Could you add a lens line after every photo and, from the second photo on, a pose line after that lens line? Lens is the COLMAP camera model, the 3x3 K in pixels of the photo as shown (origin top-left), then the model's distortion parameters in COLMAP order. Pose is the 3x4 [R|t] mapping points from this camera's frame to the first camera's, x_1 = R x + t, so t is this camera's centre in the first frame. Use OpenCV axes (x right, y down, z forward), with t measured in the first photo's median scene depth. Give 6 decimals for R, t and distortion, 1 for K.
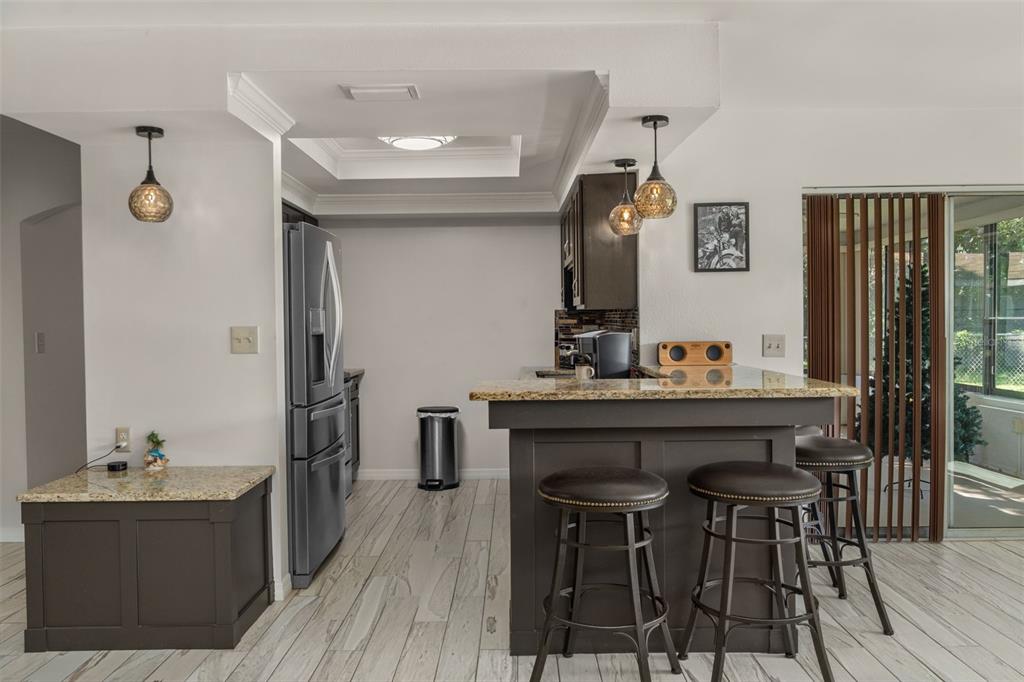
lens RADIAL K [[796.4, 0, 510.7], [0, 796.4, 335.2], [0, 0, 1]] dist [-0.000444, -0.002288]
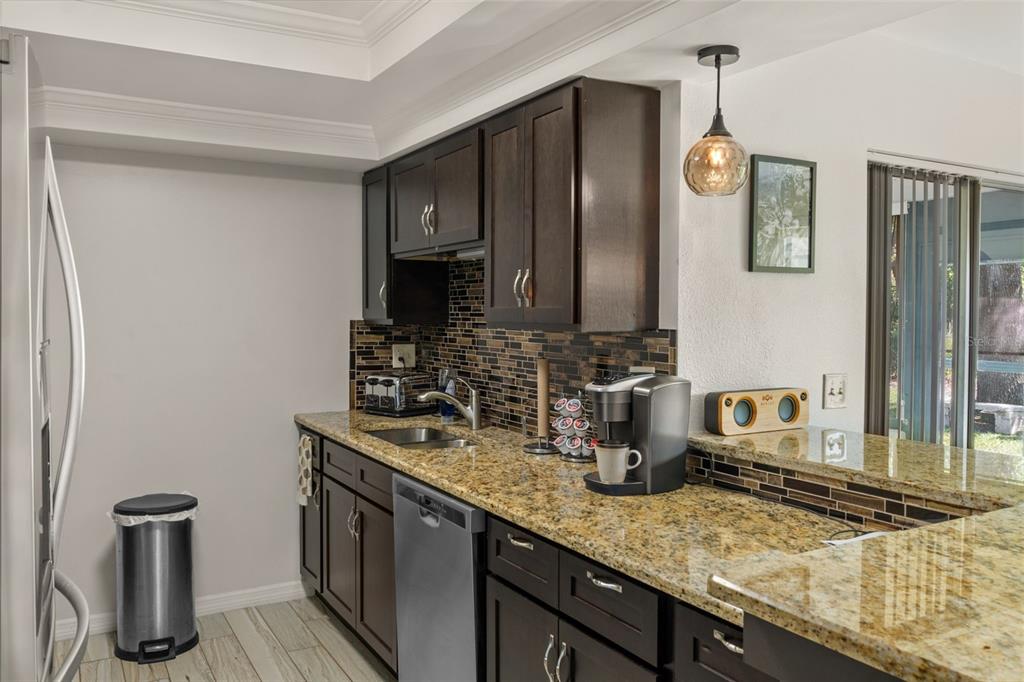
lens RADIAL K [[796.4, 0, 510.7], [0, 796.4, 335.2], [0, 0, 1]] dist [-0.000444, -0.002288]
pose [[0.862195, -0.003229, 0.506565, -0.220329], [-0.000762, 0.999970, 0.007672, -0.036383], [-0.506575, -0.007001, 0.862167, 0.580179]]
